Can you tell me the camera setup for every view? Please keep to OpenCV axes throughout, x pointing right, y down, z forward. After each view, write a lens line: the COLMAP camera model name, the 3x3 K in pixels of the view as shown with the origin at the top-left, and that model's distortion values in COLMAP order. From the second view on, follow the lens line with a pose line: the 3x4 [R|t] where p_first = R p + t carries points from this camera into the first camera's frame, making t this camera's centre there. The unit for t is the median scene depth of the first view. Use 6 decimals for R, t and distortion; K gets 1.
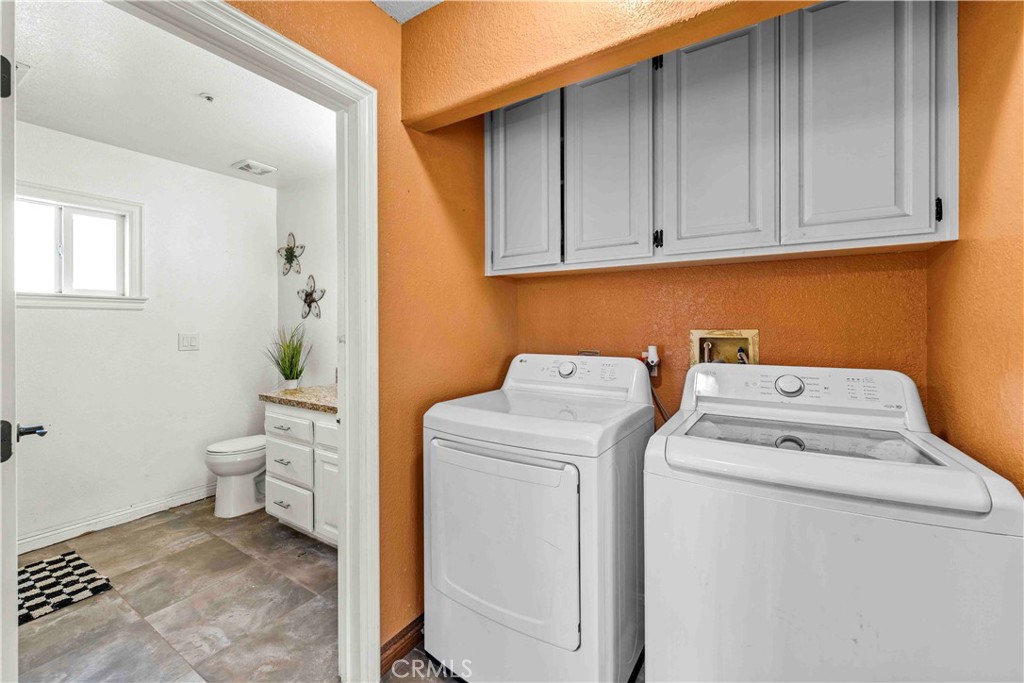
lens RADIAL K [[421.4, 0, 506.6], [0, 421.4, 325.3], [0, 0, 1]] dist [0.001753, -0.000276]
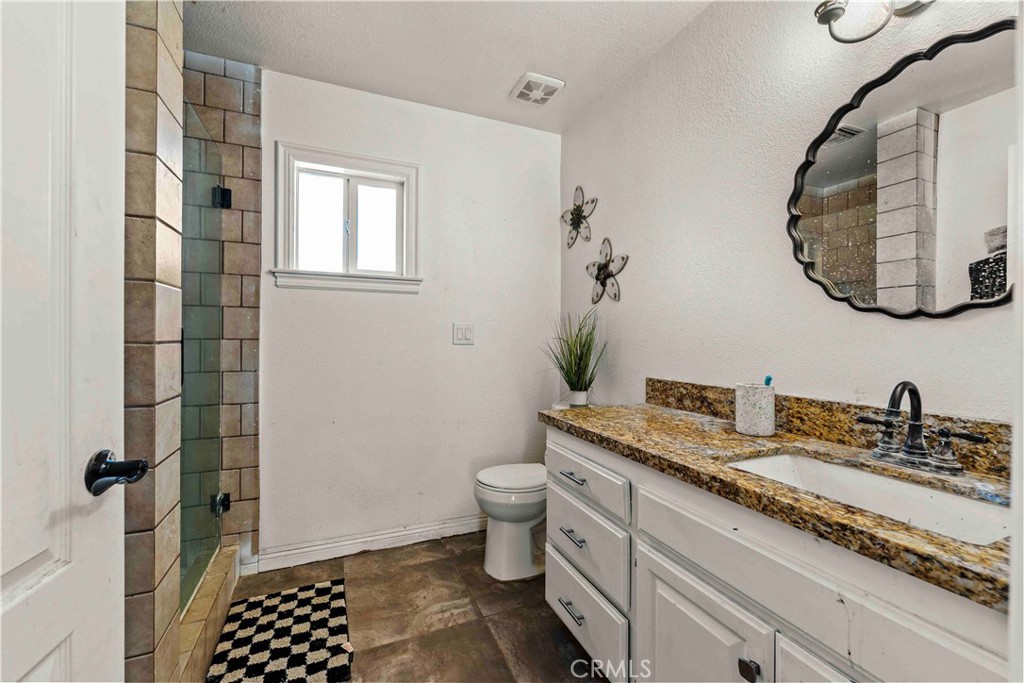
lens RADIAL K [[421.4, 0, 512.2], [0, 421.4, 338.6], [0, 0, 1]] dist [0.001753, -0.000276]
pose [[0.830394, 0.011634, -0.557055, -0.248294], [-0.010587, 0.999931, 0.005102, 0.046832], [0.557076, 0.001661, 0.830460, 0.418765]]
